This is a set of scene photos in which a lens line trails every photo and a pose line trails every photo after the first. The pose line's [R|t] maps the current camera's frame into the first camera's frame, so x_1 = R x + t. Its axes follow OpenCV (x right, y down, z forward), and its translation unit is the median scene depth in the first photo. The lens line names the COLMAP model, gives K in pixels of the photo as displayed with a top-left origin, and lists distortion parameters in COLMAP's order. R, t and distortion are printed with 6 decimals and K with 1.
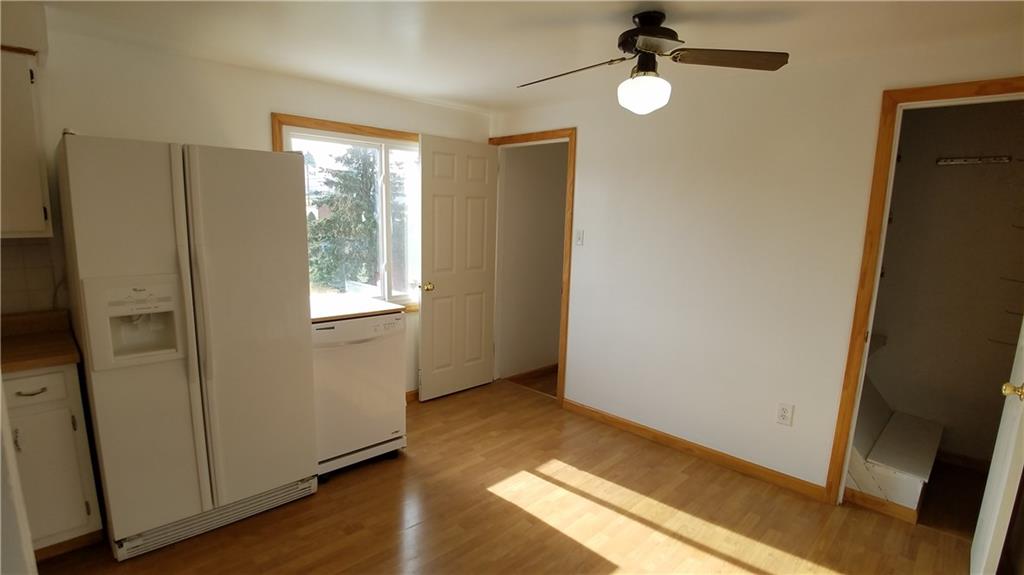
lens RADIAL K [[503.2, 0, 503.3], [0, 503.2, 305.9], [0, 0, 1]] dist [-0.045085, 0.000333]
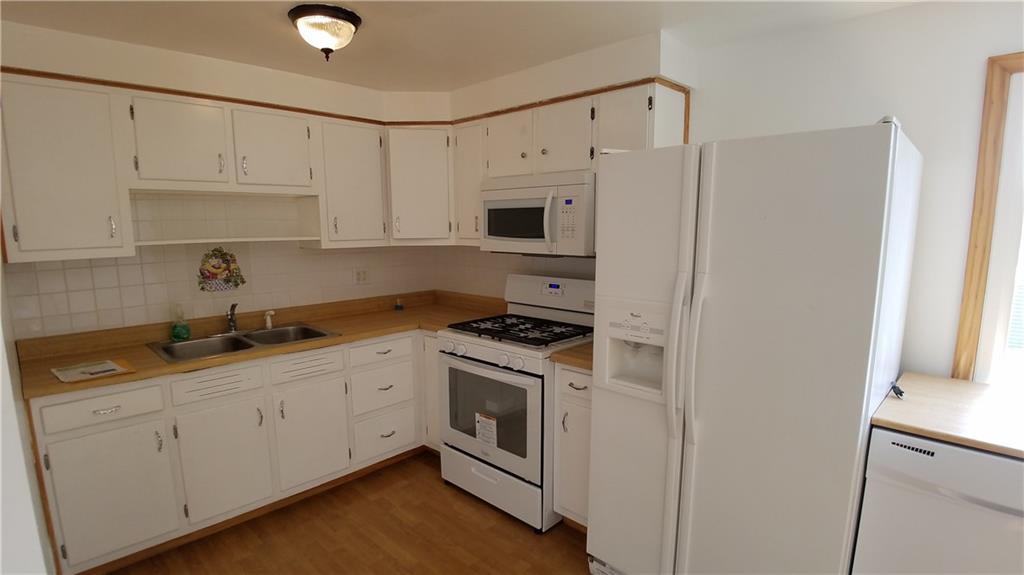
lens RADIAL K [[503.2, 0, 503.3], [0, 503.2, 305.9], [0, 0, 1]] dist [-0.045085, 0.000333]
pose [[0.005051, 0.129740, -0.991535, 0.135062], [-0.171650, 0.976943, 0.126957, -0.098648], [0.985145, 0.169555, 0.027205, 0.576073]]
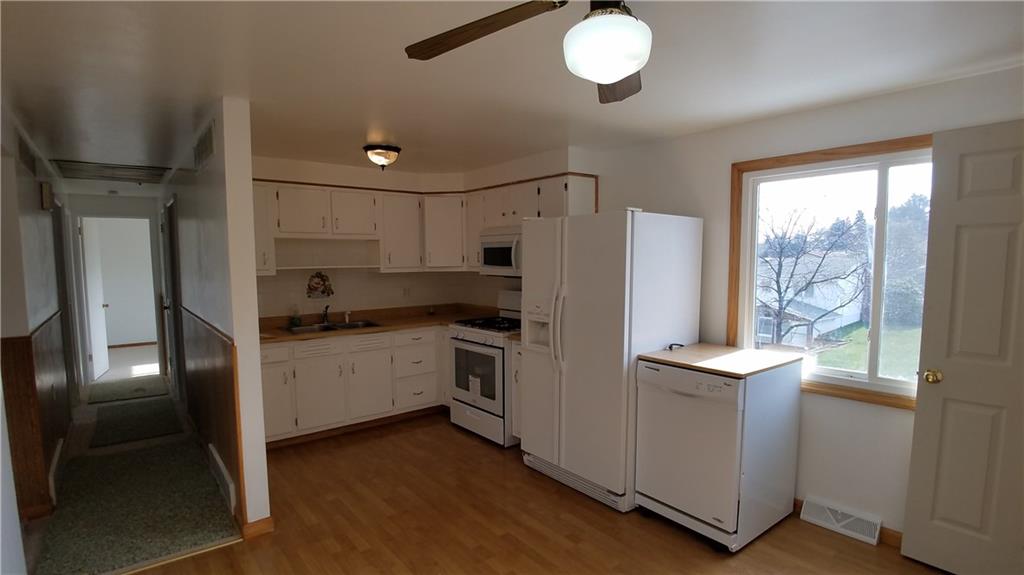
lens RADIAL K [[503.2, 0, 503.3], [0, 503.2, 305.9], [0, 0, 1]] dist [-0.045085, 0.000333]
pose [[-0.124860, 0.067047, -0.989906, 0.764801], [-0.172099, 0.981127, 0.088160, -0.131136], [0.977135, 0.181369, -0.110965, 0.846561]]
